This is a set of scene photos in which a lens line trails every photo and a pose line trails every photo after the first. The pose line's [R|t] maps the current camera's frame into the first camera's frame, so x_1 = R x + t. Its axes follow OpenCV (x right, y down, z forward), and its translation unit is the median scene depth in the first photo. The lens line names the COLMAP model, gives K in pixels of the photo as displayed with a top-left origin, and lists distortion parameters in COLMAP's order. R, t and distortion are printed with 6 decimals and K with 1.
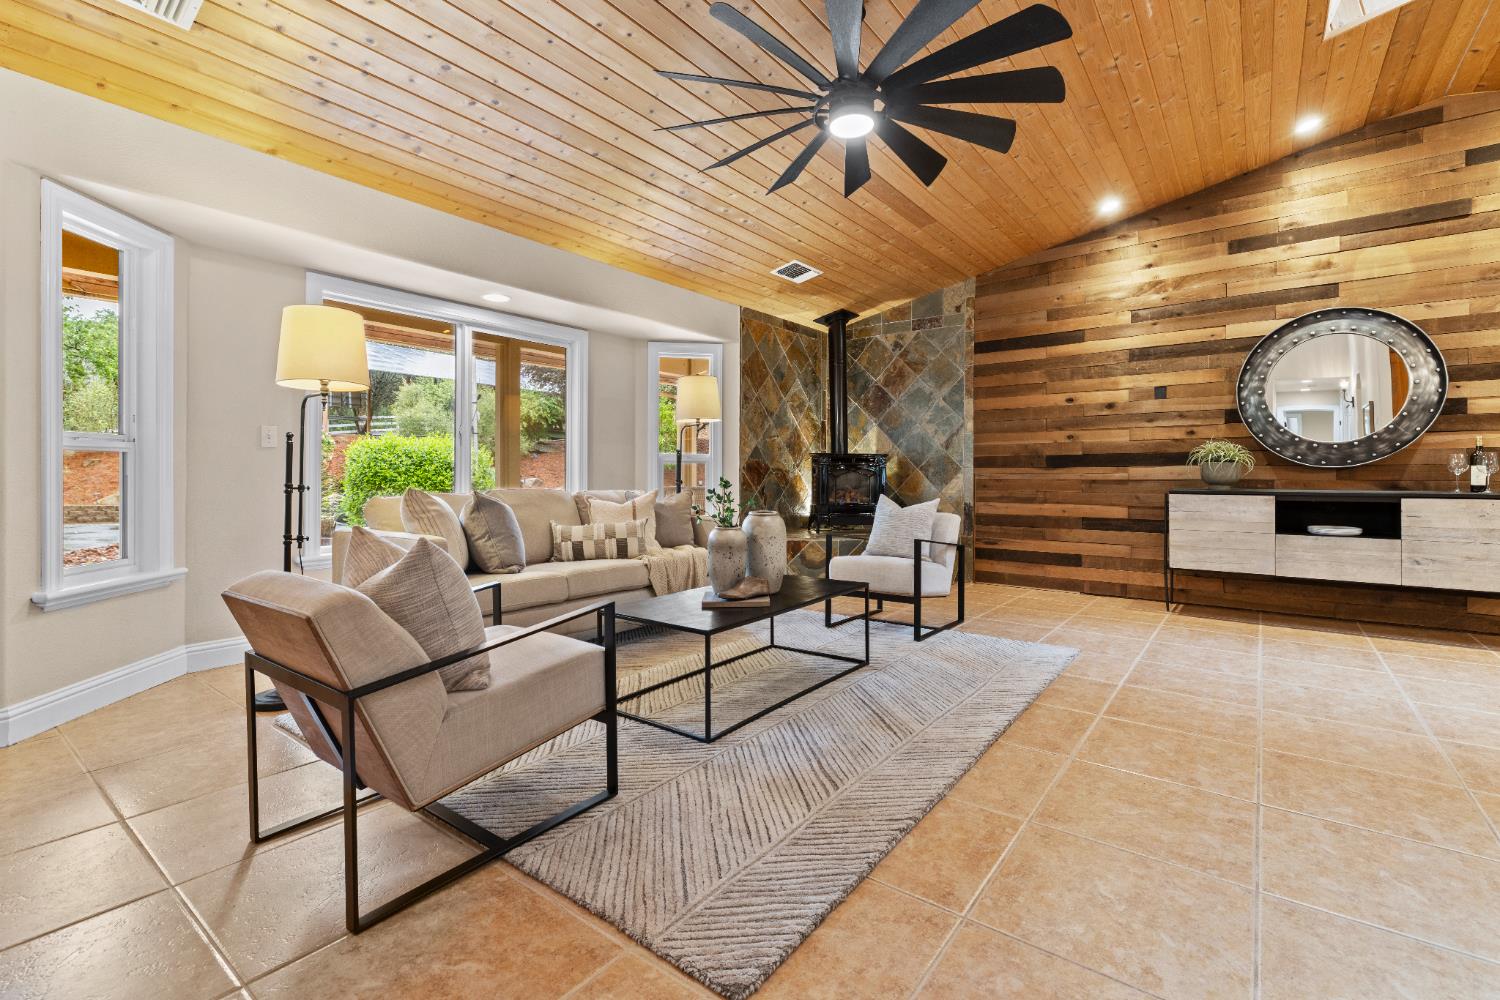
lens RADIAL K [[652.1, 0, 766.3], [0, 652.1, 475.7], [0, 0, 1]] dist [0.000429, 0.000593]
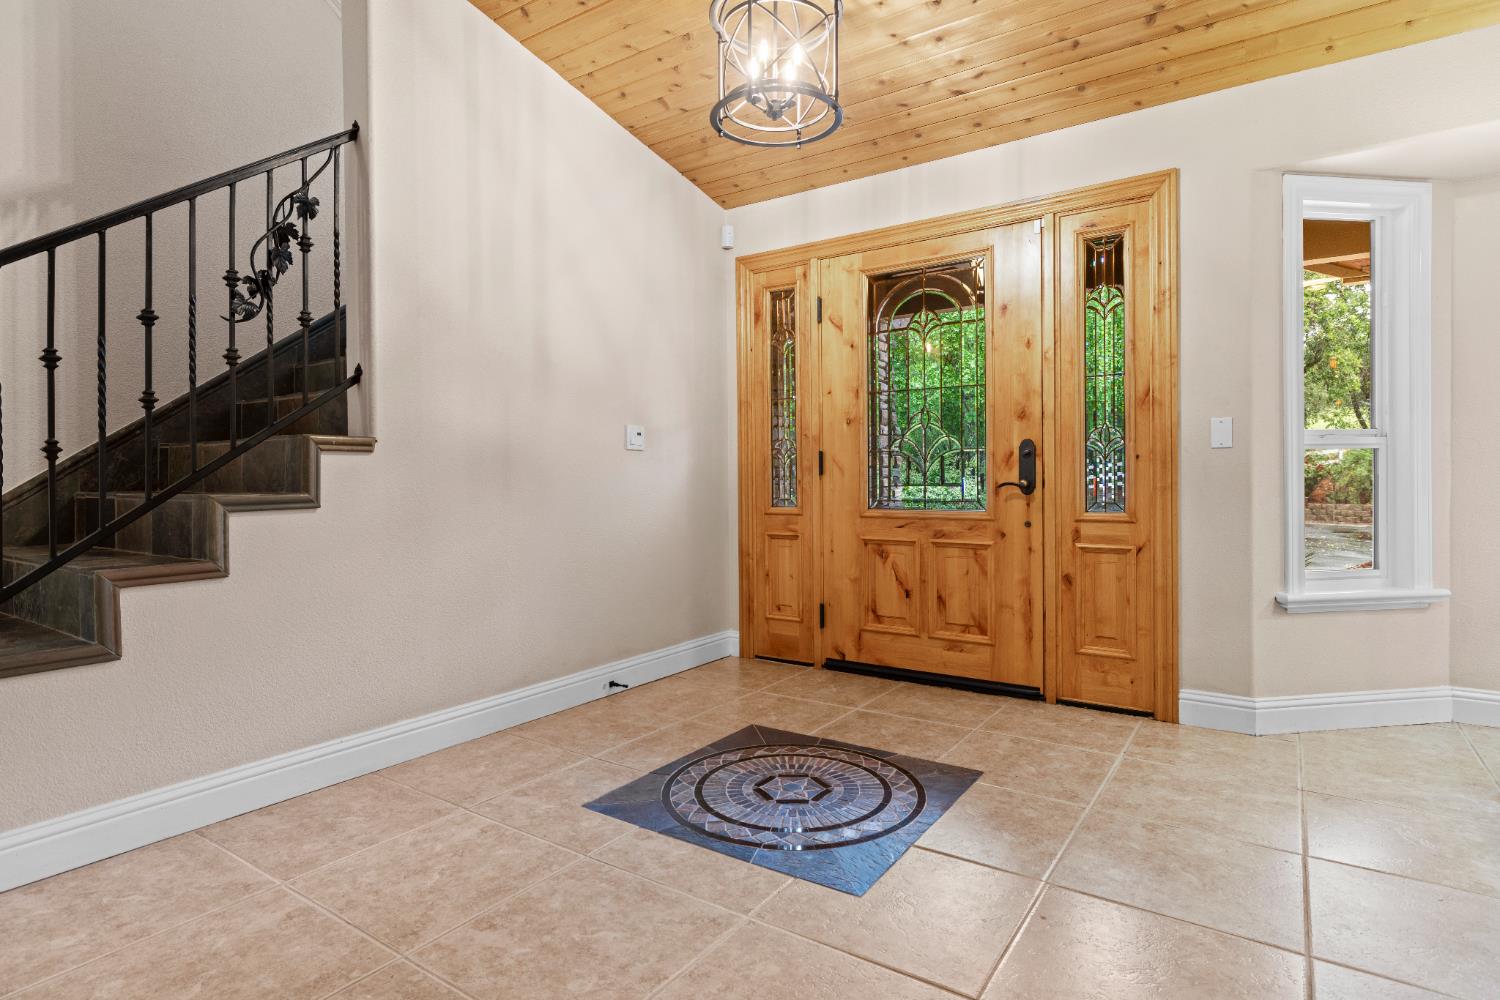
lens RADIAL K [[779.8, 0, 755.7], [0, 779.8, 489.7], [0, 0, 1]] dist [-0.004264, 0.000229]
pose [[0.048353, 0.013155, -0.998744, 0.027564], [0.005720, 0.999893, 0.013447, 0.000425], [0.998814, -0.006363, 0.048272, 0.112462]]
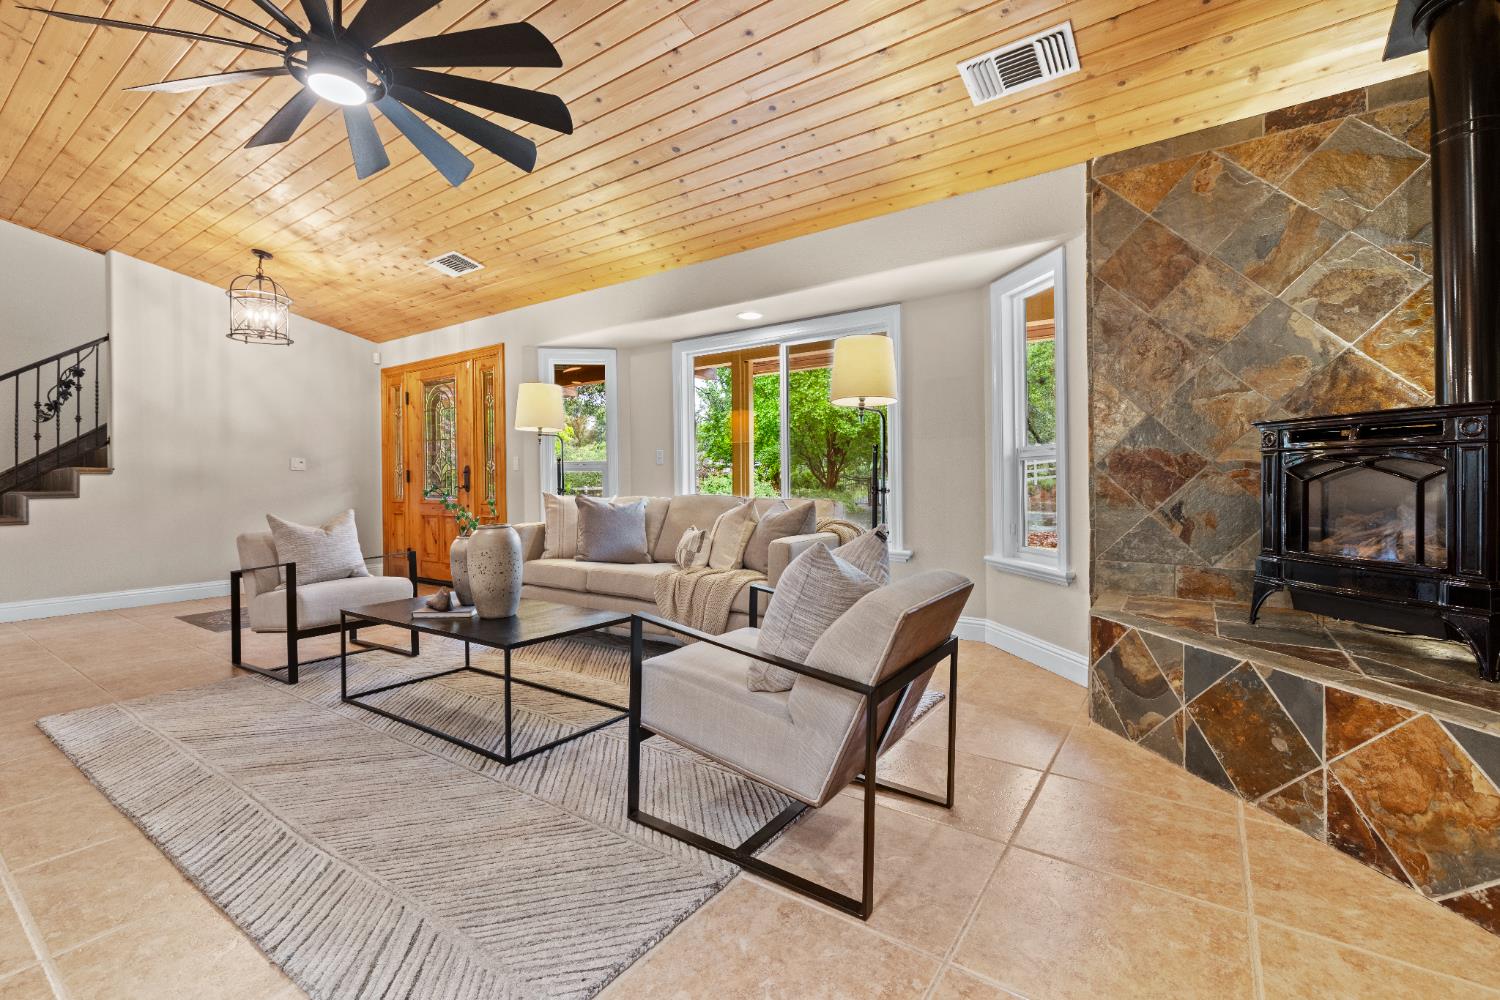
lens RADIAL K [[652.1, 0, 759.9], [0, 652.1, 479.9], [0, 0, 1]] dist [0.000429, 0.000593]
pose [[0.040531, -0.000975, -0.999178, 0.974591], [0.007715, 0.999970, -0.000663, -0.002934], [0.999148, -0.007682, 0.040537, 1.436499]]
